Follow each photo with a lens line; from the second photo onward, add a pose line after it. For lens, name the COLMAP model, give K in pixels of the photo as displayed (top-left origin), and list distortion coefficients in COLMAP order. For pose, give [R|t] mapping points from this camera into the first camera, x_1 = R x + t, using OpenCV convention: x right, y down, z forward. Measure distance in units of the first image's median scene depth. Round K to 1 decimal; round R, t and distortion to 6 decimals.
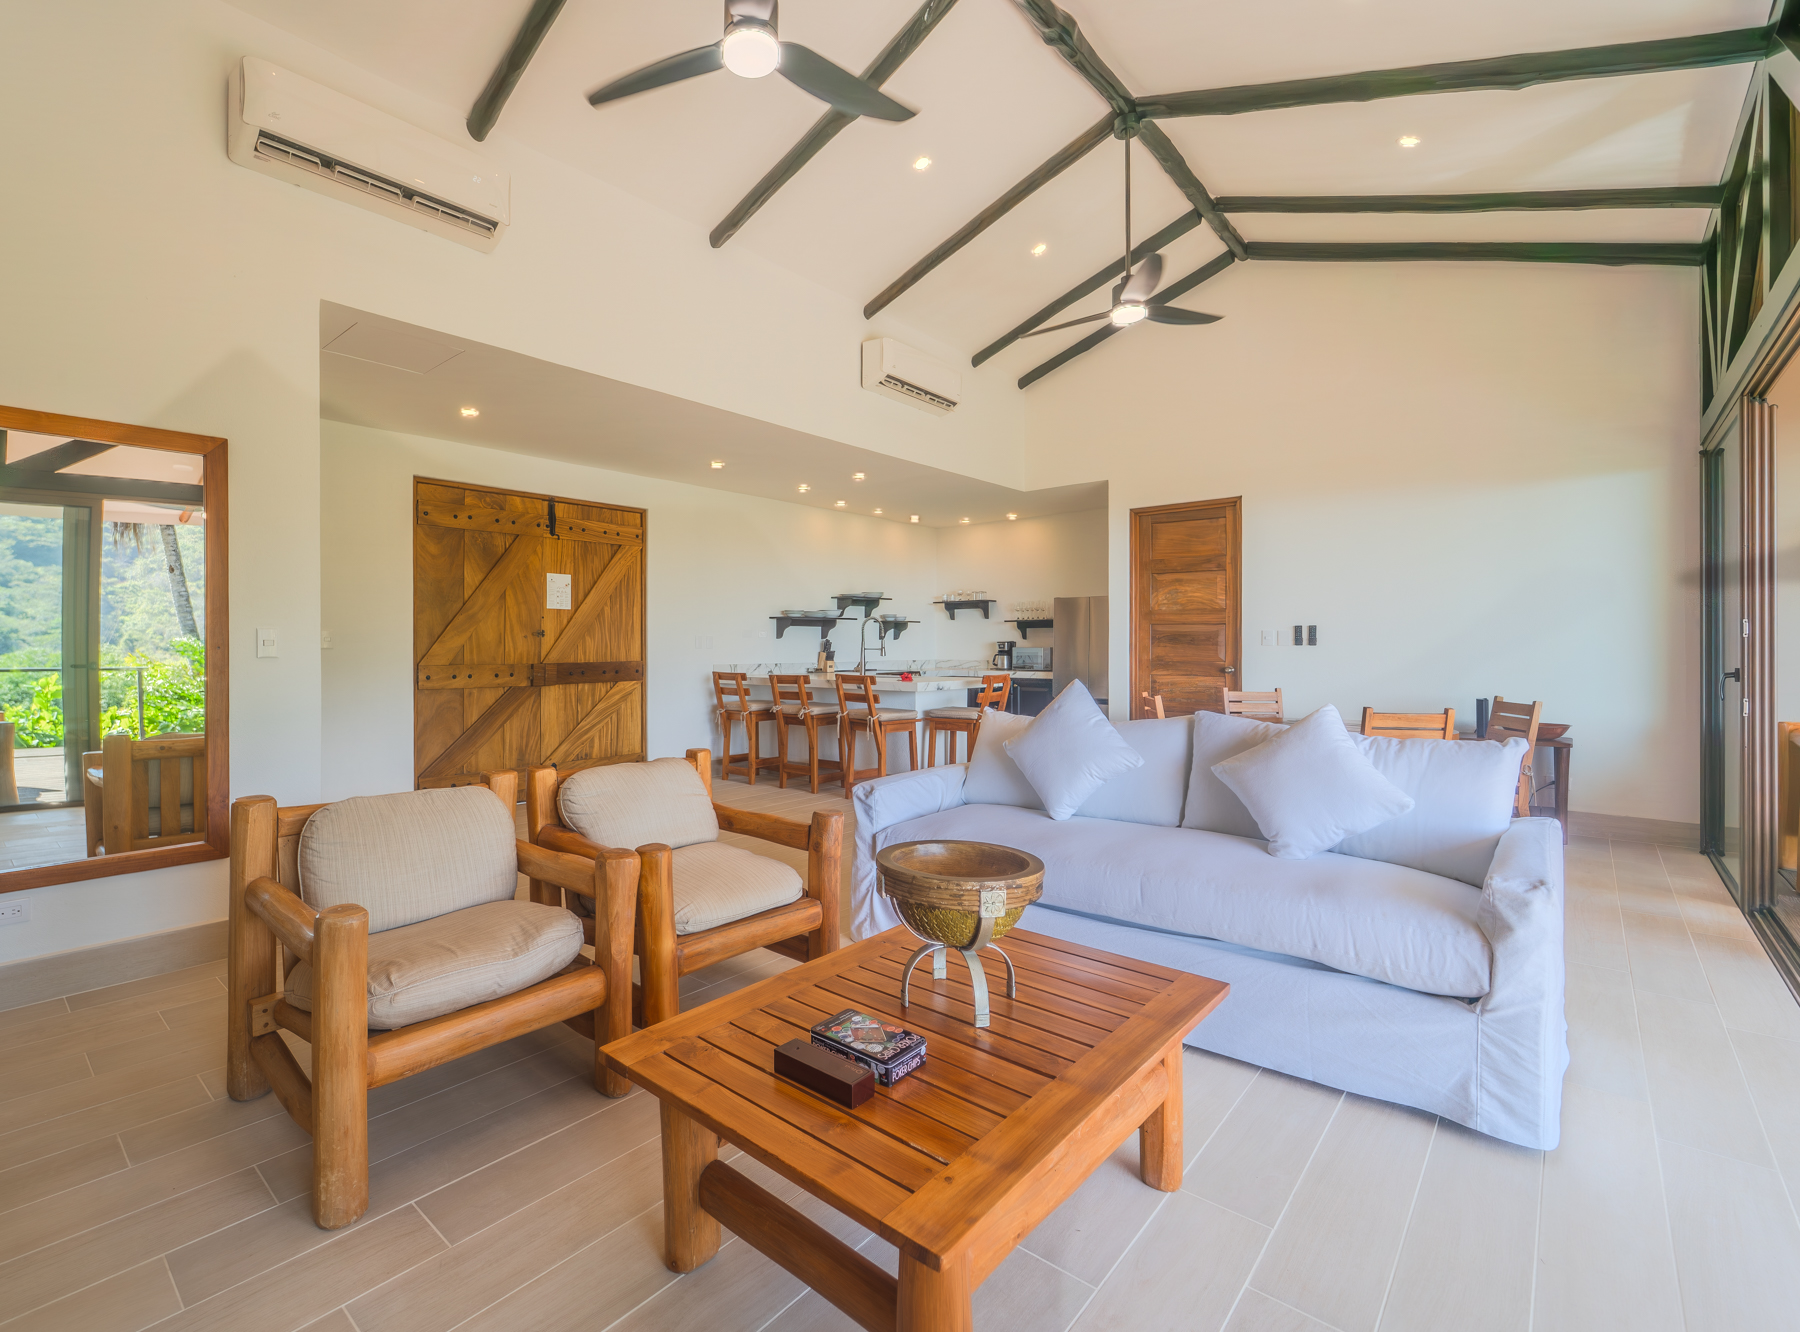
lens RADIAL K [[827.6, 0, 786.6], [0, 827.6, 652.2], [0, 0, 1]] dist [0.000100, -0.000219]
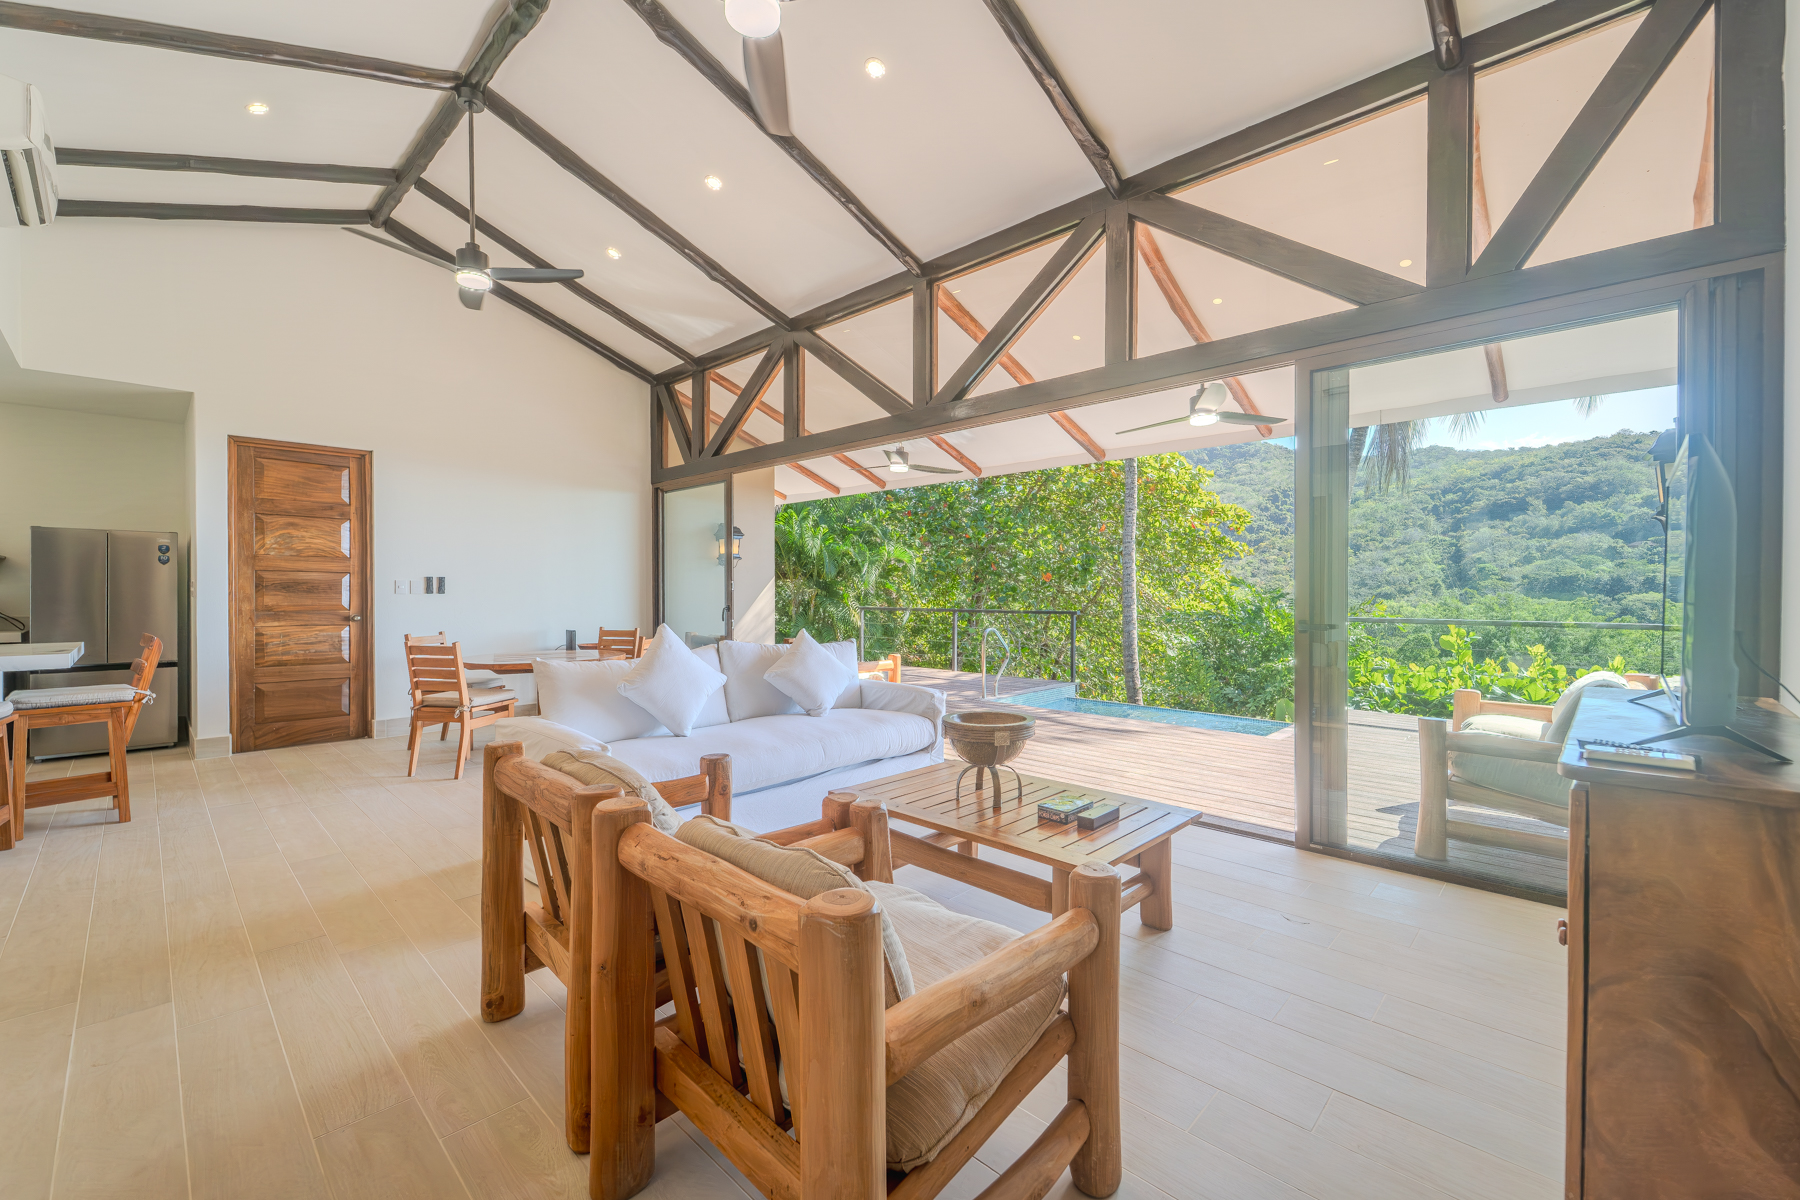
lens RADIAL K [[728.3, 0, 900.0], [0, 728.3, 600.0], [0, 0, 1]] dist [0.001801, -0.000367]
pose [[0.010097, -0.011551, 0.999882, -0.353551], [0.006213, 0.999915, 0.011488, -0.006534], [-0.999930, 0.006096, 0.010168, 0.313344]]
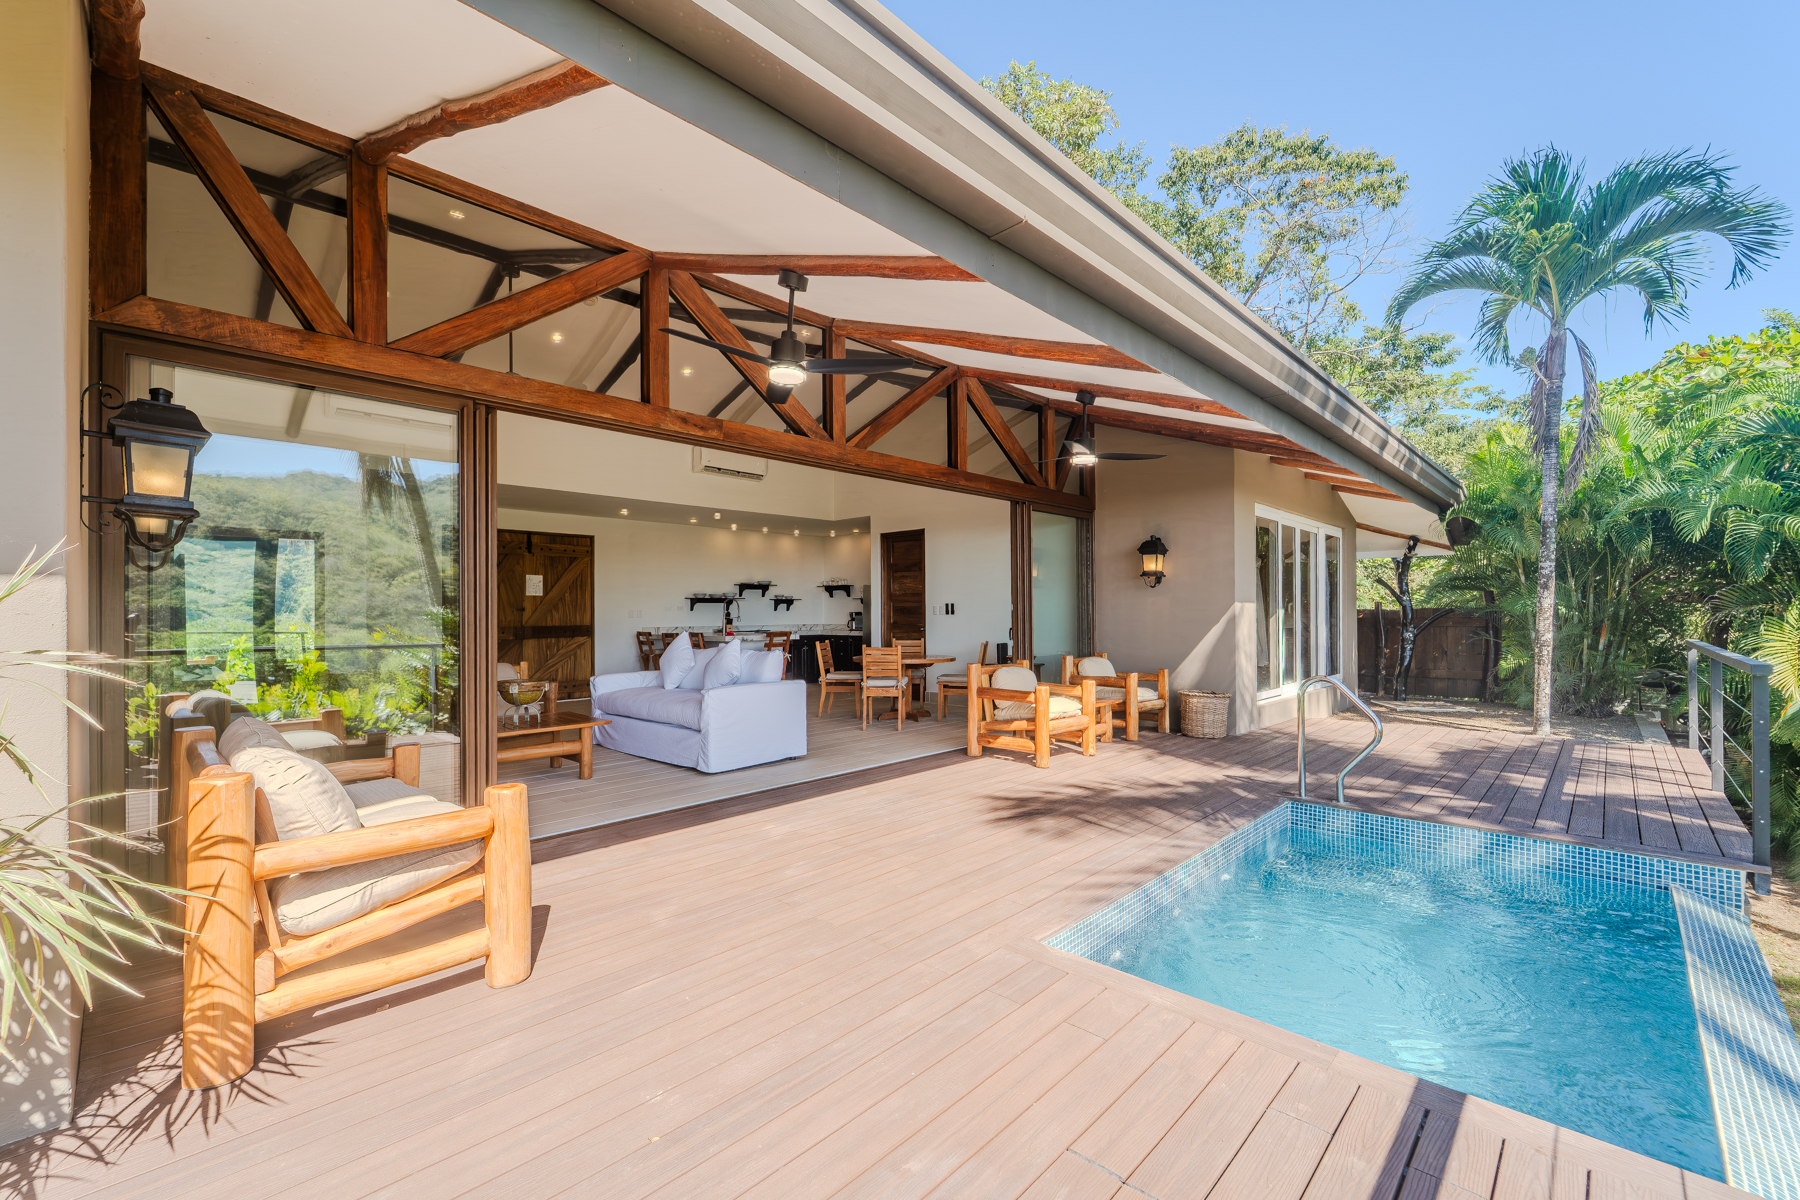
lens RADIAL K [[755.9, 0, 887.3], [0, 755.9, 610.0], [0, 0, 1]] dist [0.000660, -0.000001]
pose [[0.999946, -0.004214, -0.009524, 0.467435], [0.004099, 0.999918, -0.012091, 0.000963], [0.009574, 0.012052, 0.999882, -0.567590]]
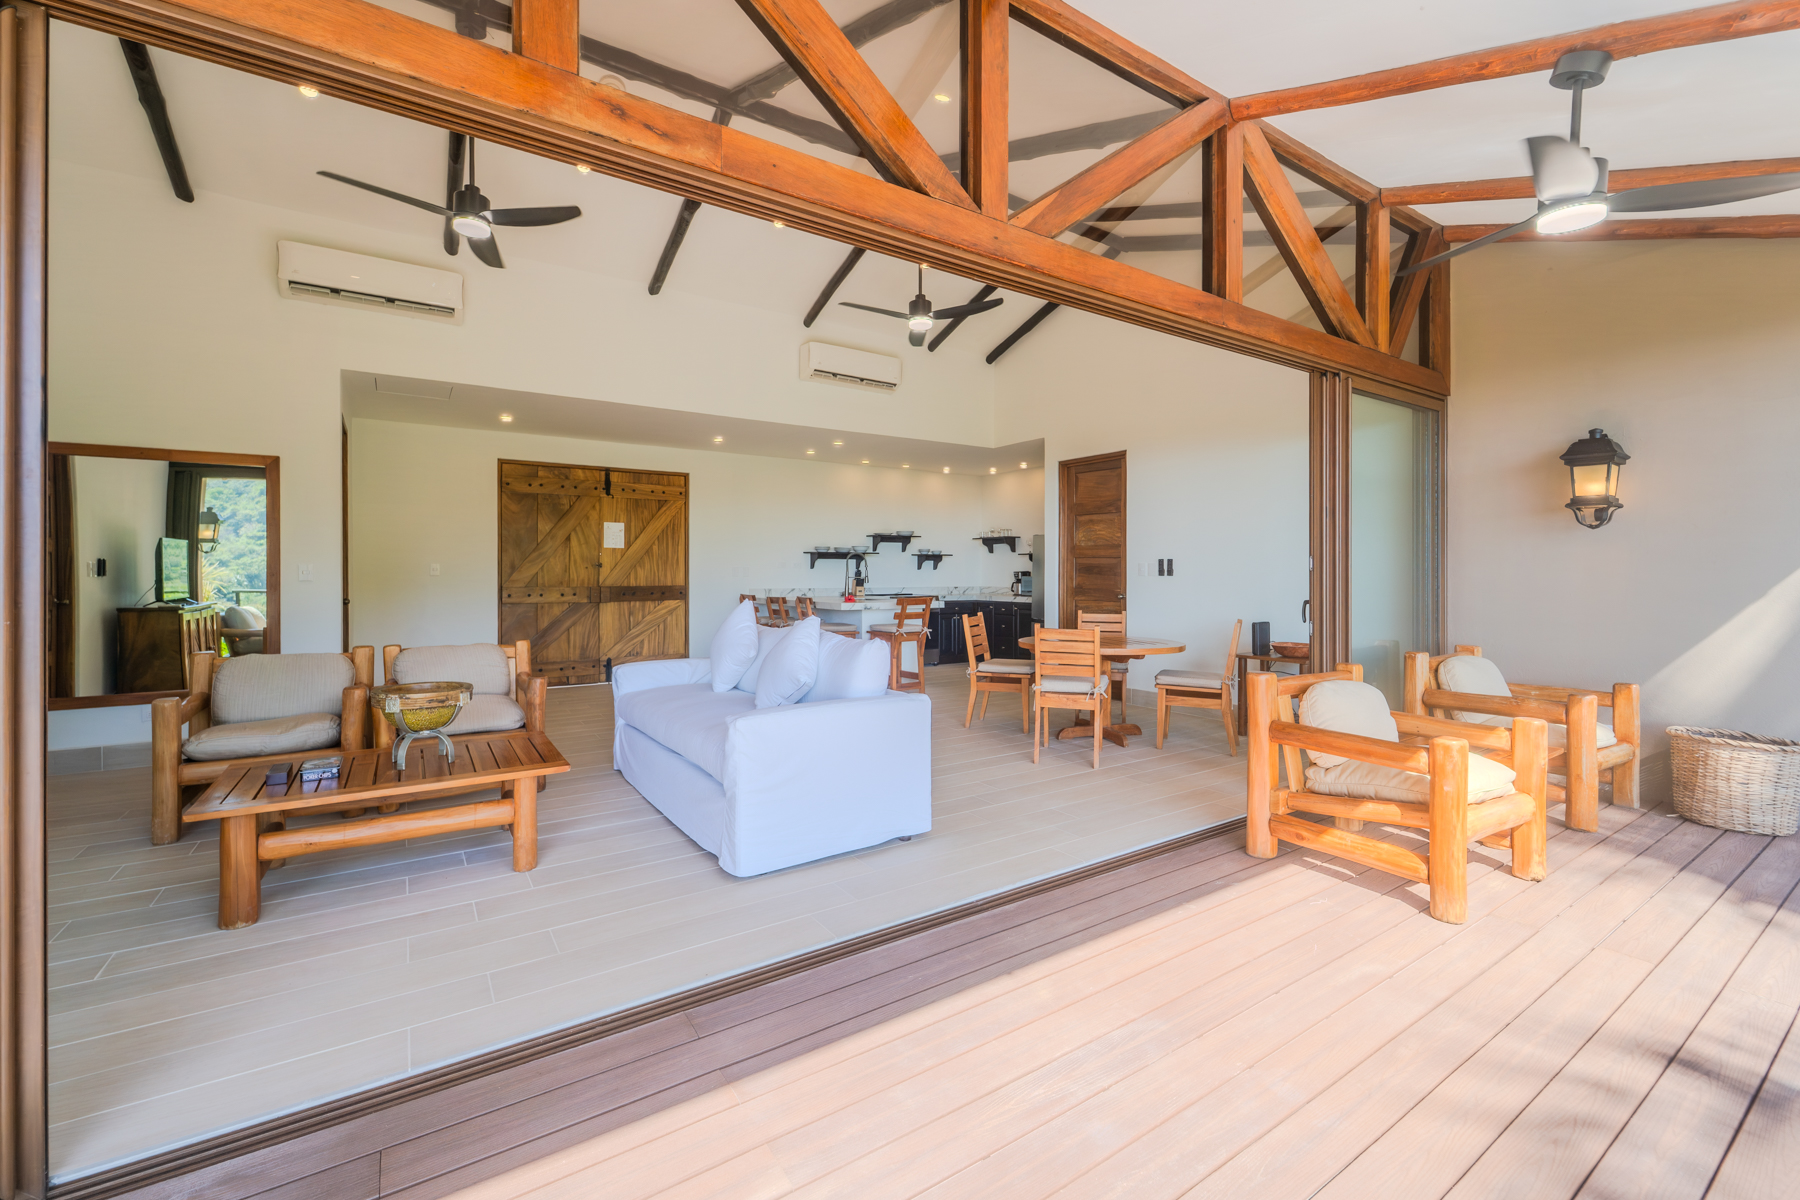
lens RADIAL K [[748.8, 0, 890.7], [0, 748.8, 577.7], [0, 0, 1]] dist [0.001791, 0.000030]
pose [[0.975170, 0.004110, -0.221418, 0.441644], [-0.004561, 0.999988, -0.001528, -0.001913], [0.221409, 0.002500, 0.975178, -0.121865]]
